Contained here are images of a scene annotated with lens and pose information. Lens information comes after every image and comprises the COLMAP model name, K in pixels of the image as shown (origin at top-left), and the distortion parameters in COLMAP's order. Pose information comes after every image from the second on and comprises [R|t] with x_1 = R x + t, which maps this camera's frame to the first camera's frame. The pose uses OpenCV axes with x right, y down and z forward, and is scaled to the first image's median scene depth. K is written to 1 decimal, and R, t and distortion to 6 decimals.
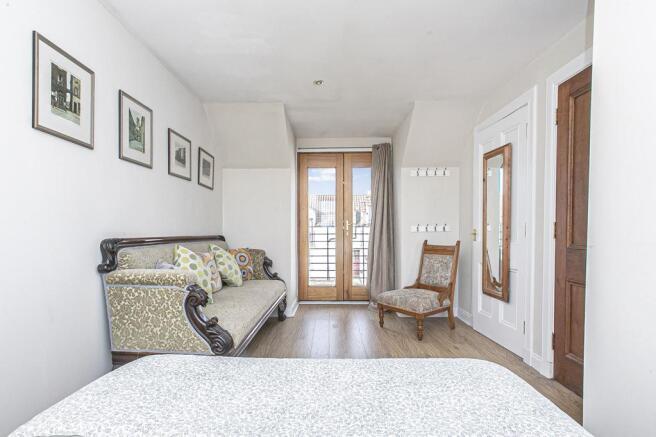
lens RADIAL K [[301.9, 0, 327.6], [0, 301.9, 223.4], [0, 0, 1]] dist [0.000508, -0.000034]
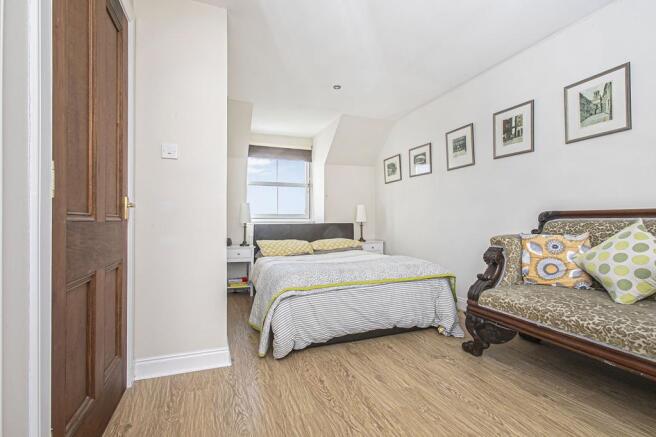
lens RADIAL K [[301.9, 0, 327.9], [0, 301.9, 217.1], [0, 0, 1]] dist [0.000508, -0.000034]
pose [[-0.930535, 0.000119, -0.366204, 0.774169], [0.009249, 0.999689, -0.023177, 0.116260], [0.366087, -0.024954, -0.930246, 2.144484]]
